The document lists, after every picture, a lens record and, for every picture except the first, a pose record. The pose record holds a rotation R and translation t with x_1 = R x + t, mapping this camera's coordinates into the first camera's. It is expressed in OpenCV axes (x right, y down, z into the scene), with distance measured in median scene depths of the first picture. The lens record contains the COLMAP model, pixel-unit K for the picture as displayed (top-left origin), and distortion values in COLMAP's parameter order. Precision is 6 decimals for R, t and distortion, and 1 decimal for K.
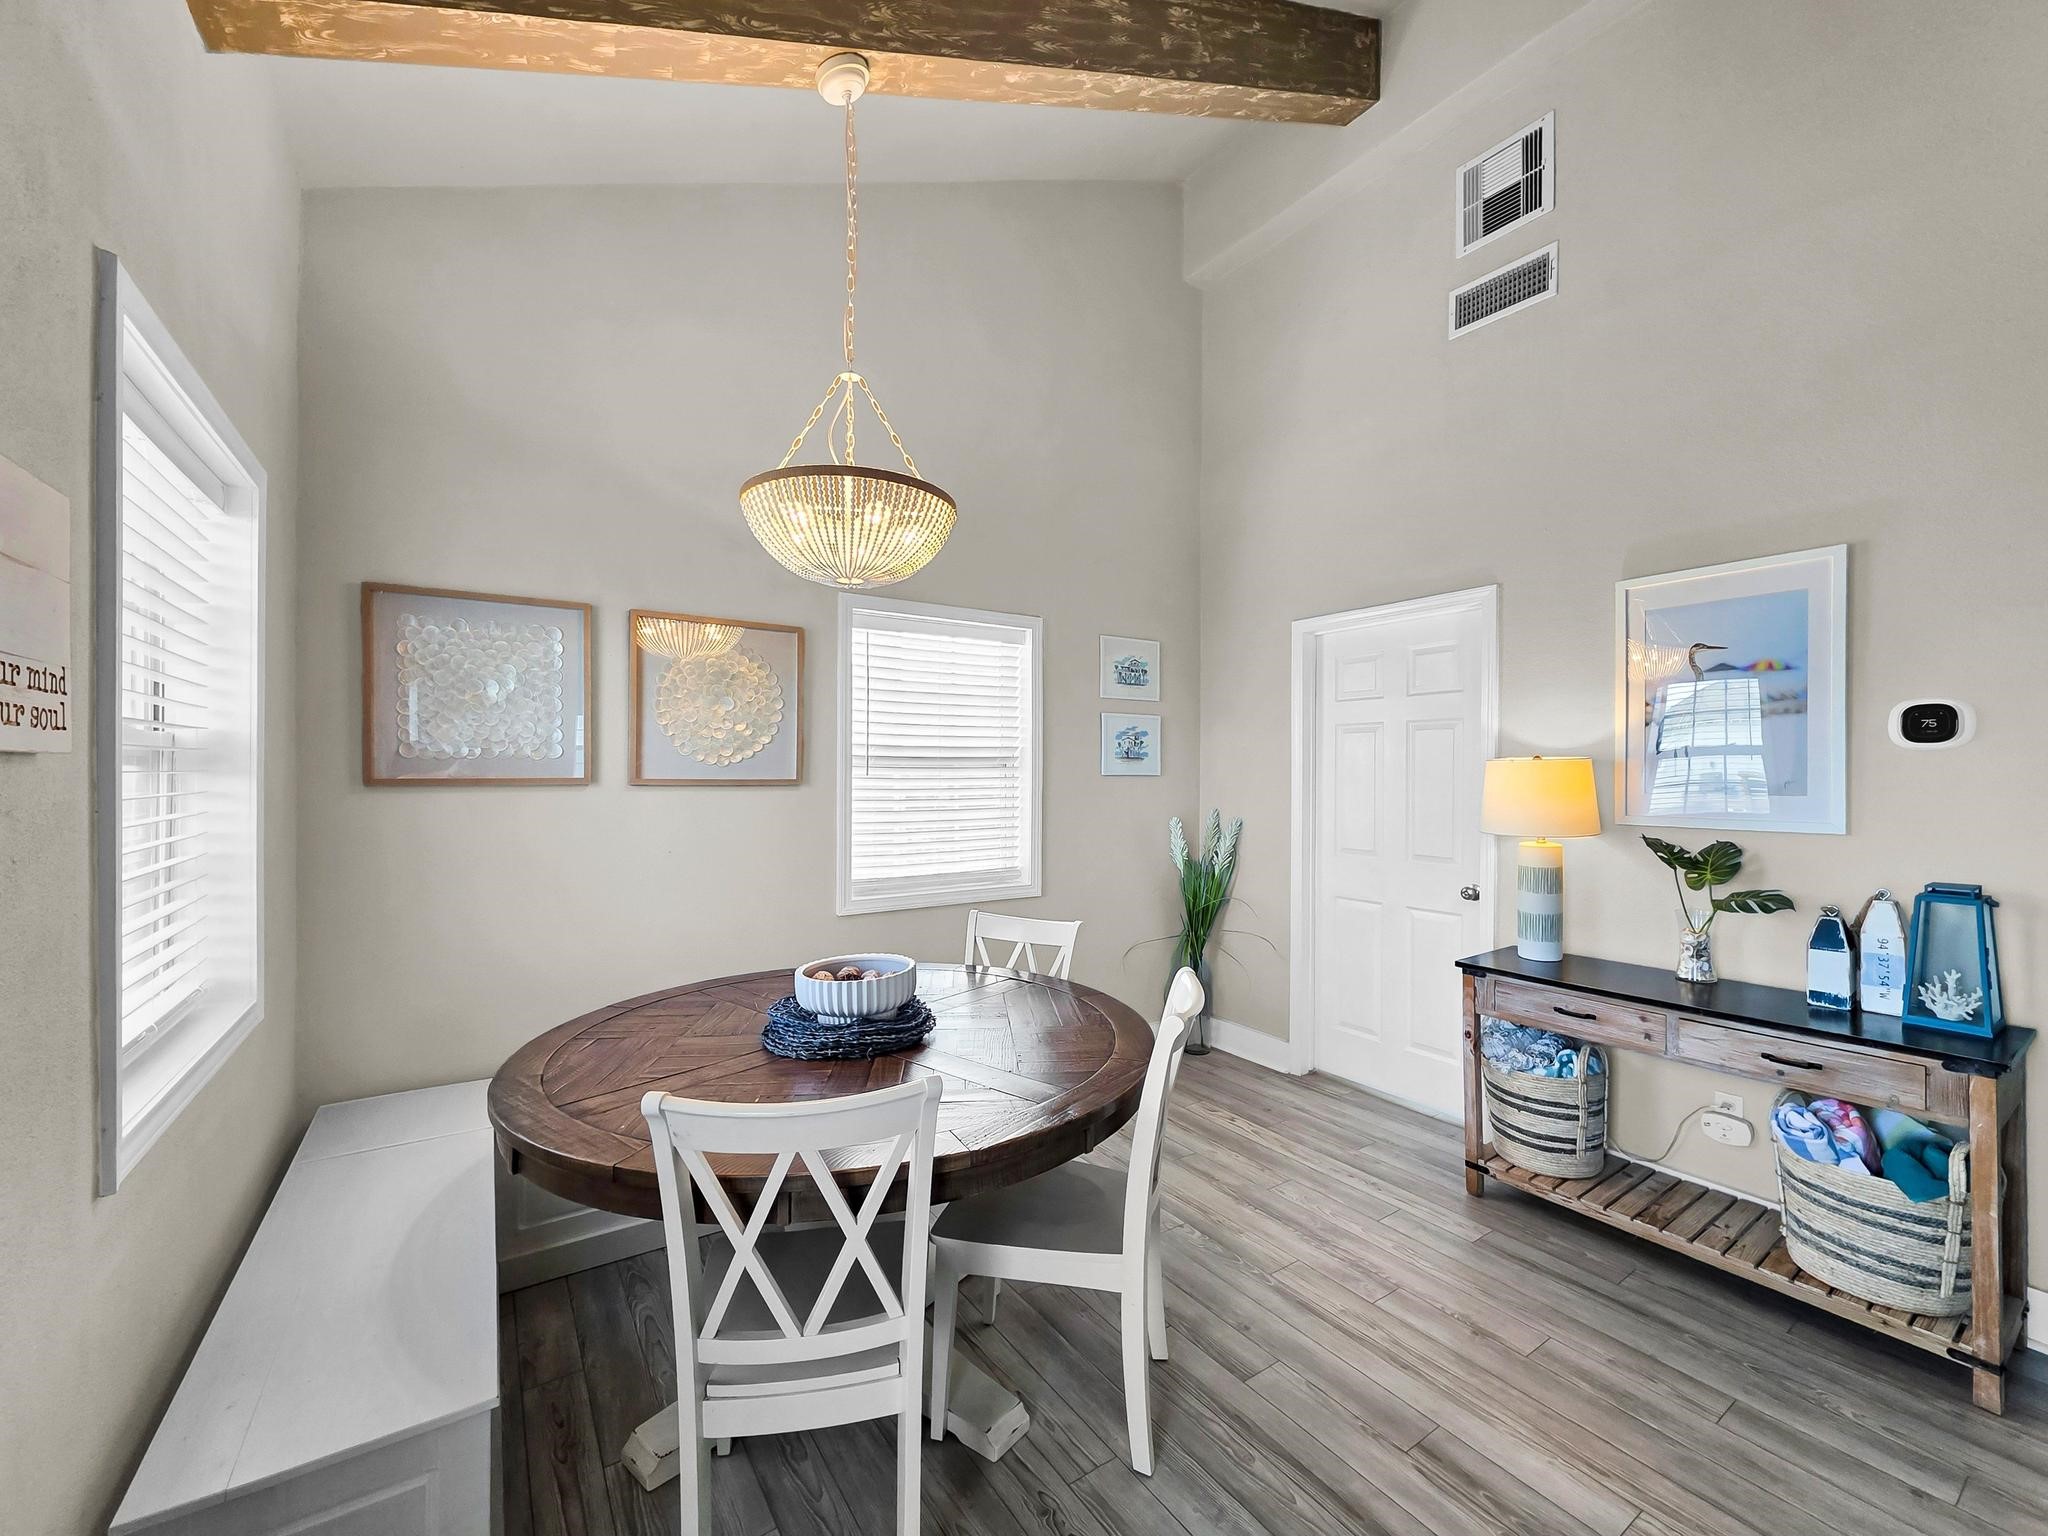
lens RADIAL K [[843.3, 0, 1019.2], [0, 843.3, 764.7], [0, 0, 1]] dist [0.000437, 0.000058]
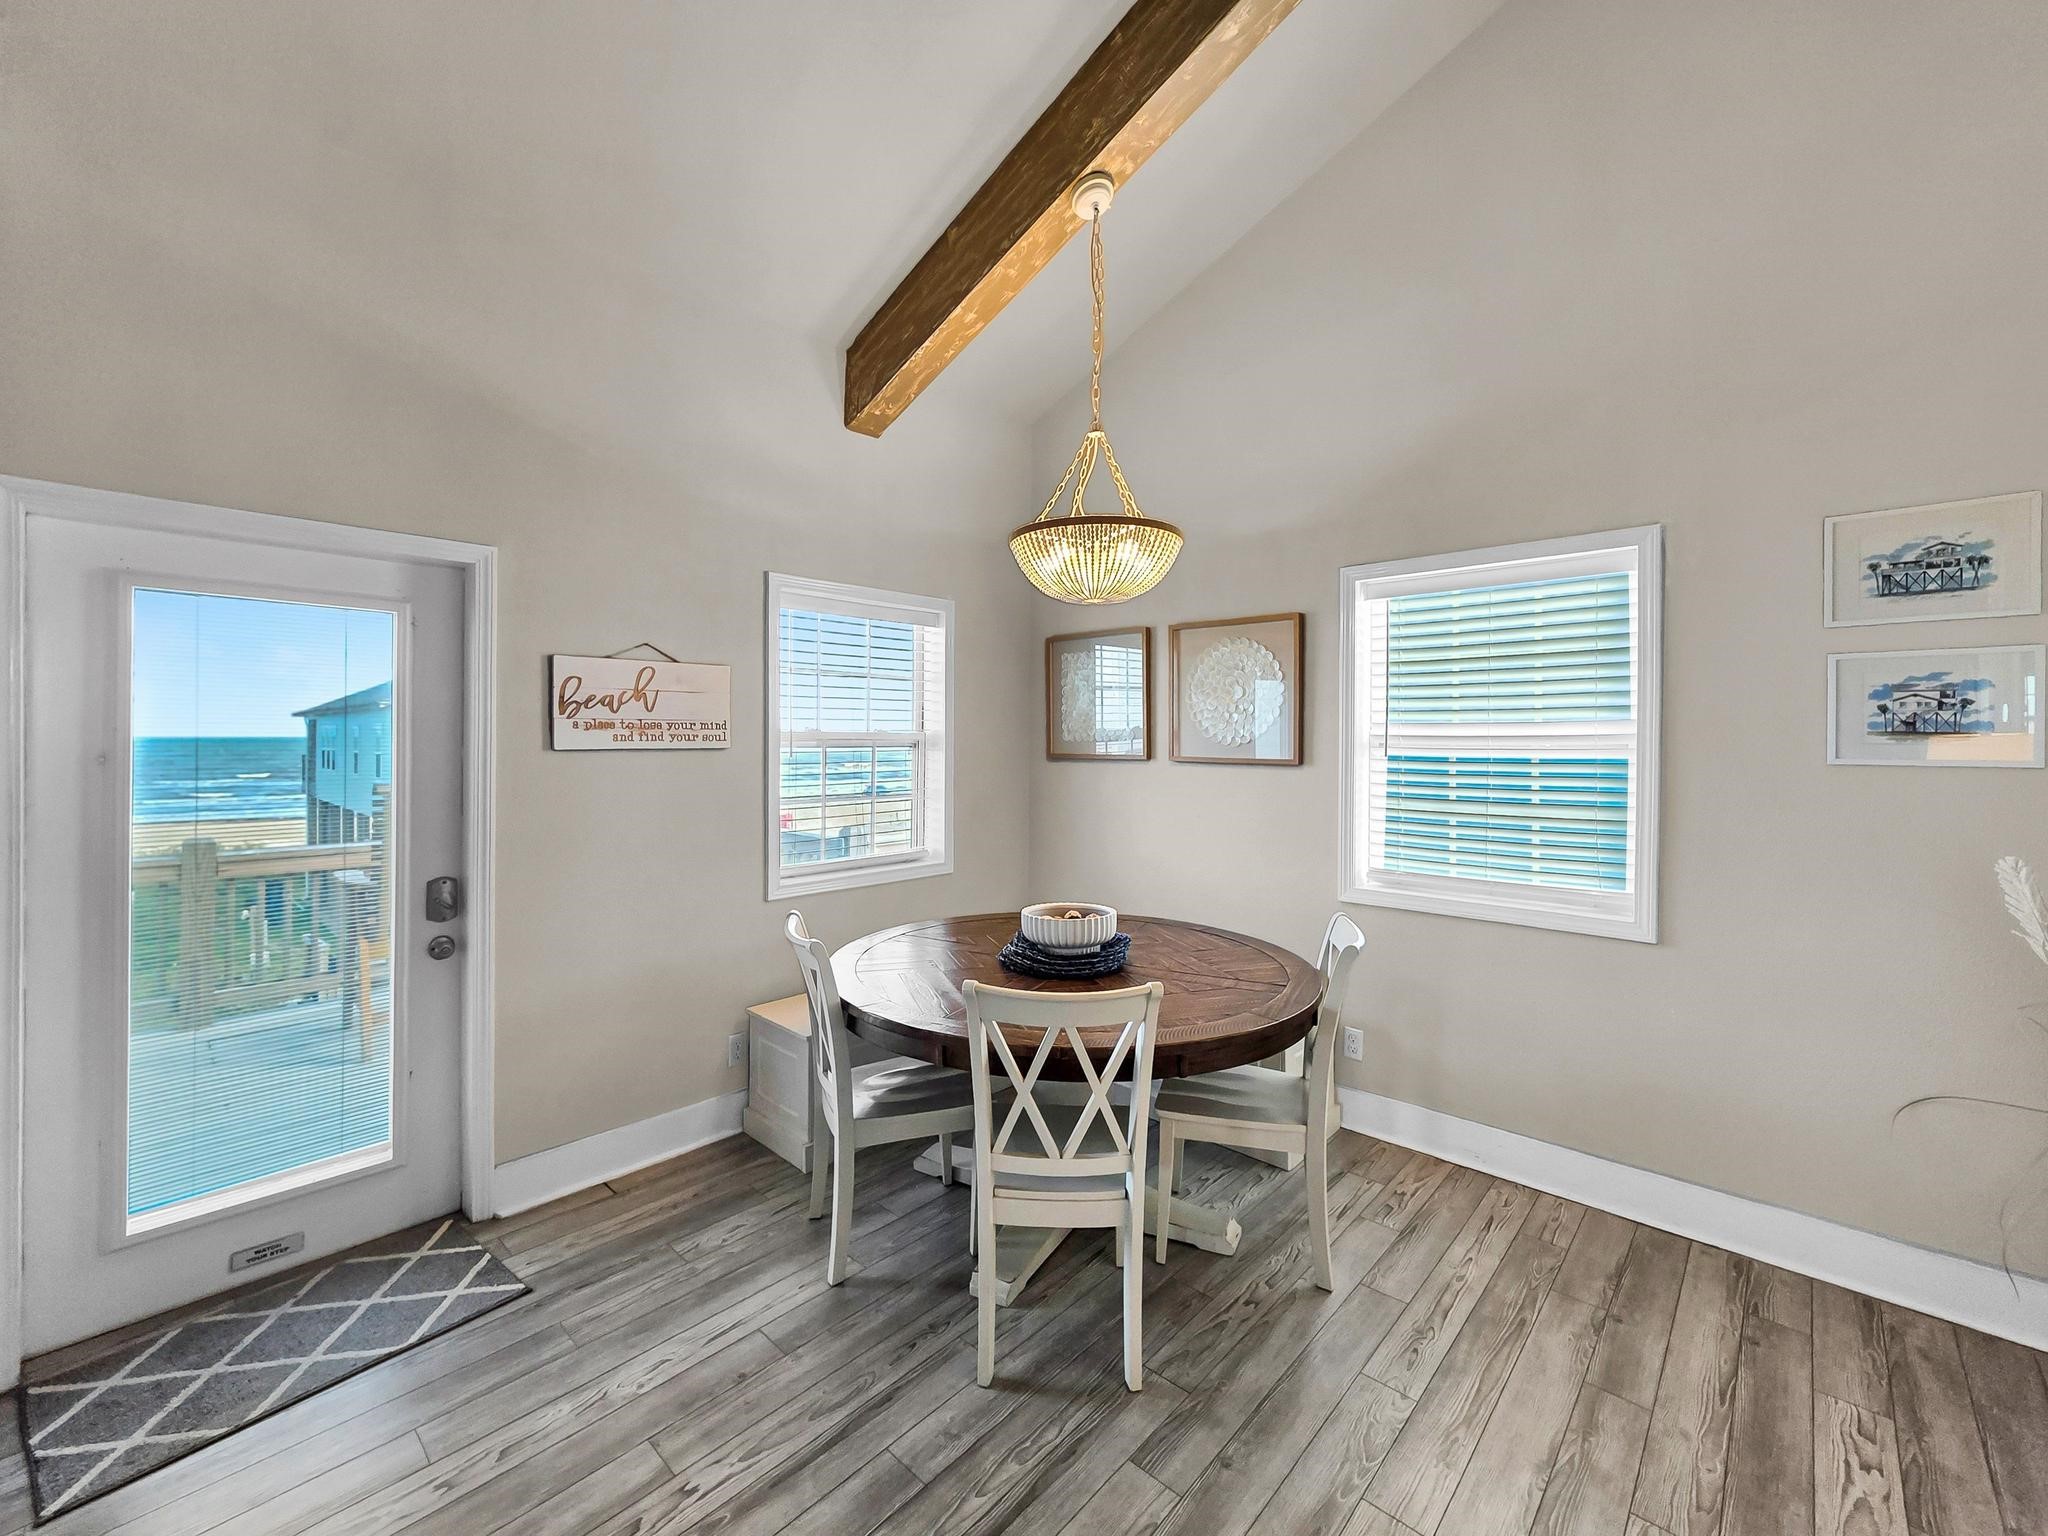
lens RADIAL K [[823.0, 0, 985.3], [0, 823.0, 734.5], [0, 0, 1]] dist [0.000647, 0.000018]
pose [[0.205347, -0.011049, -0.978627, 0.869353], [0.001188, 0.999938, -0.011040, -0.003712], [0.978688, 0.001105, 0.205348, 0.551211]]
